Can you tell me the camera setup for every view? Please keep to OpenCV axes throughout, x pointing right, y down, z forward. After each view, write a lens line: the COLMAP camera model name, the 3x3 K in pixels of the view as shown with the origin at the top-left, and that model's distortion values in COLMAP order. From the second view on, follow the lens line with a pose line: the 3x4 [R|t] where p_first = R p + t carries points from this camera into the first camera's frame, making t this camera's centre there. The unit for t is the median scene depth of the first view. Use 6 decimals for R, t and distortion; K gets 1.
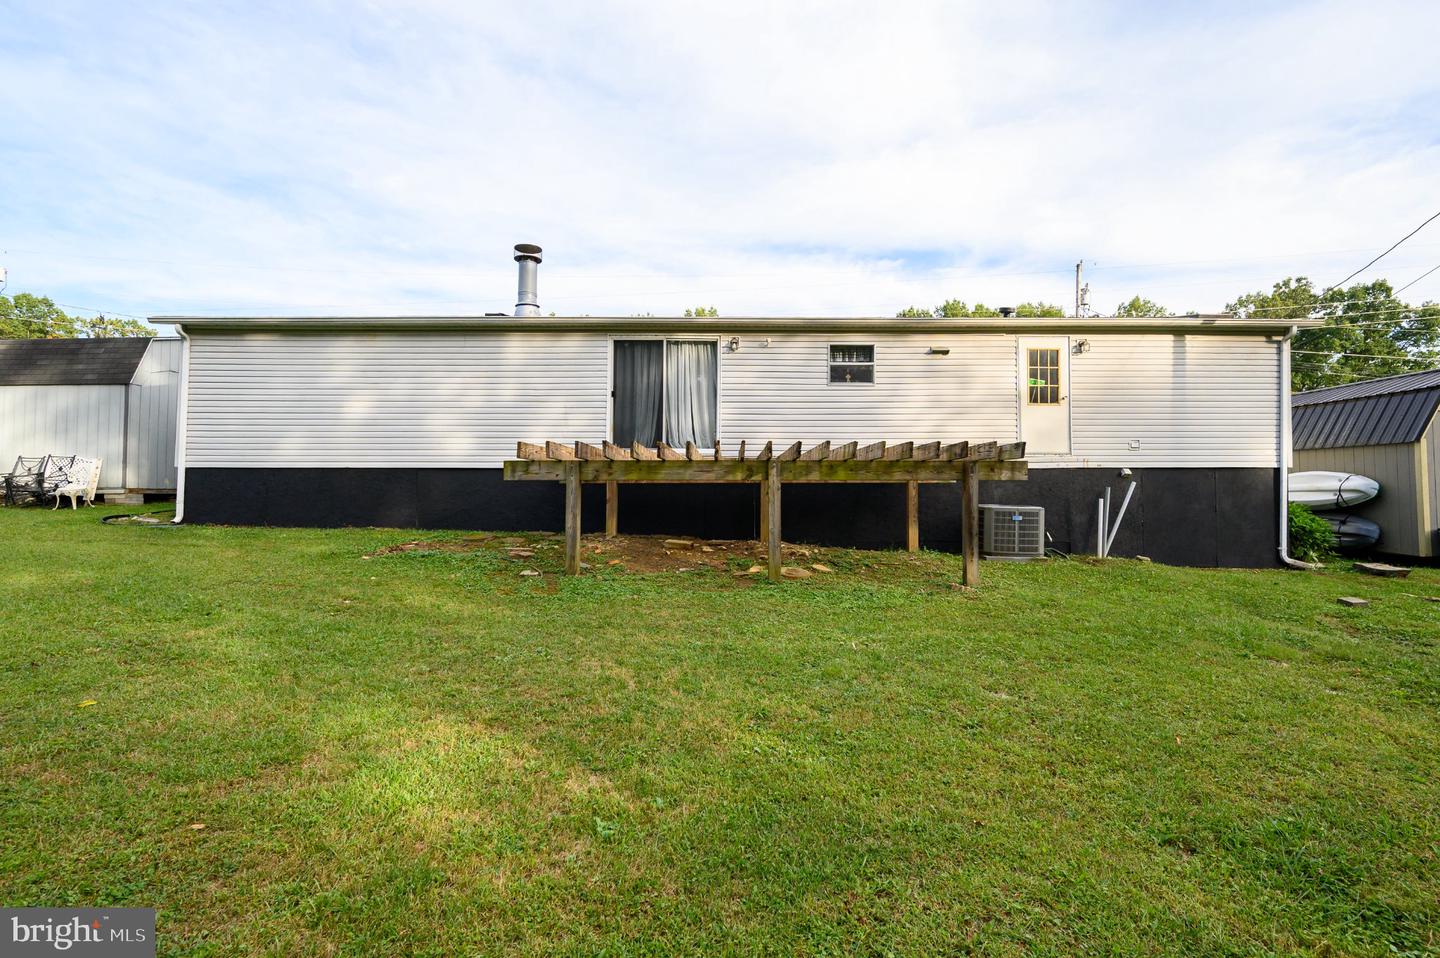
lens RADIAL K [[618.6, 0, 721.9], [0, 618.6, 470.9], [0, 0, 1]] dist [-0.001102, -0.000327]
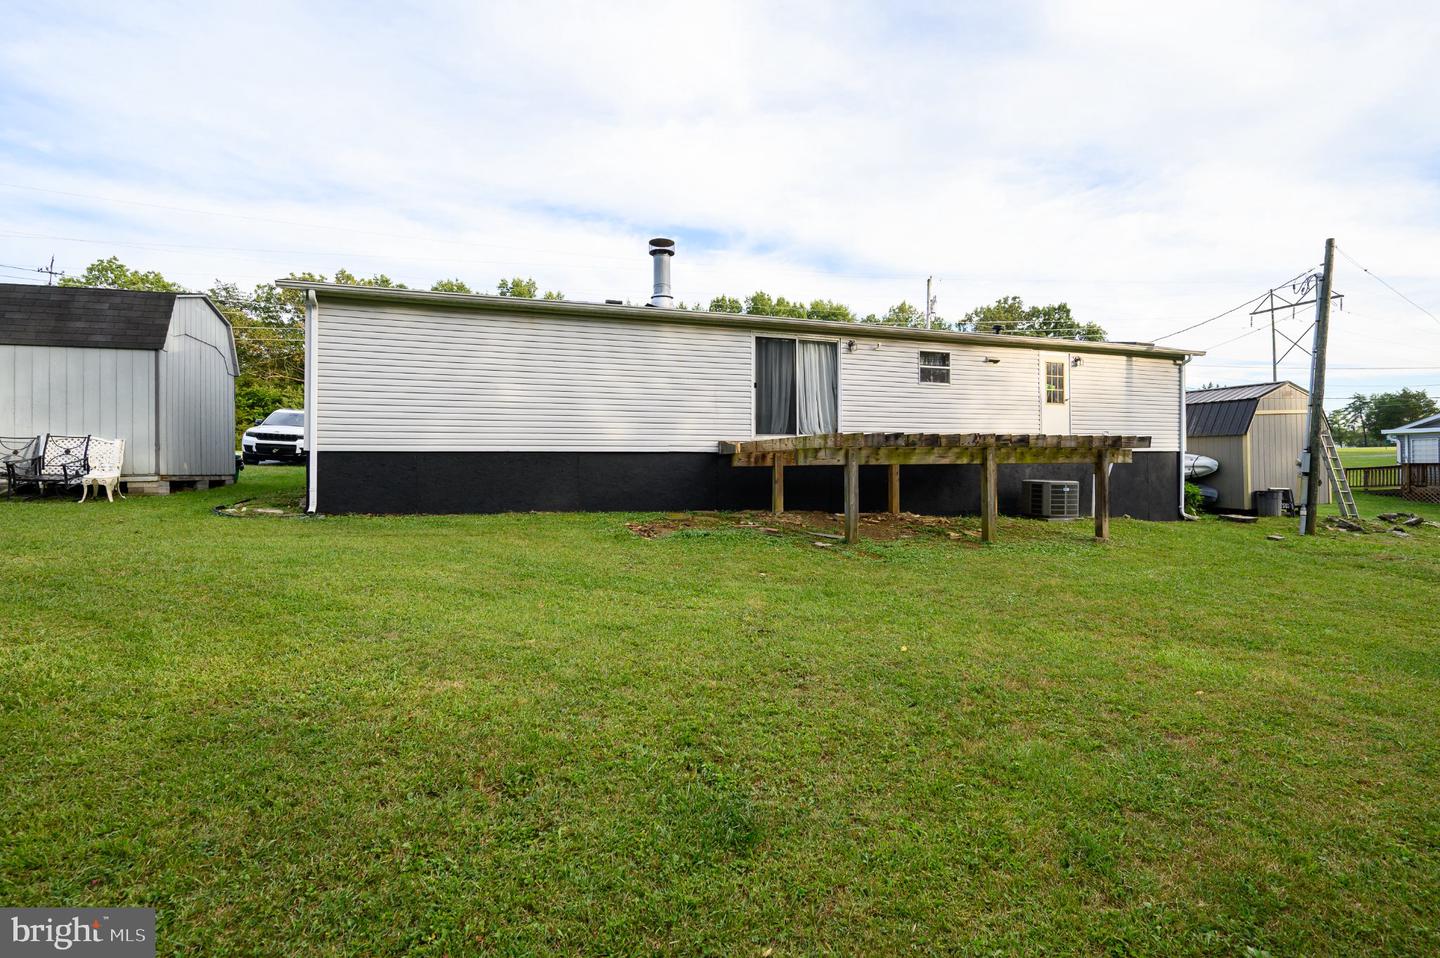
lens RADIAL K [[632.9, 0, 717.0], [0, 632.9, 485.7], [0, 0, 1]] dist [-0.000164, -0.000081]
pose [[0.946842, -0.016993, 0.321251, -0.608206], [-0.001627, 0.998338, 0.057602, -0.009687], [-0.321696, -0.055062, 0.945241, -0.064868]]
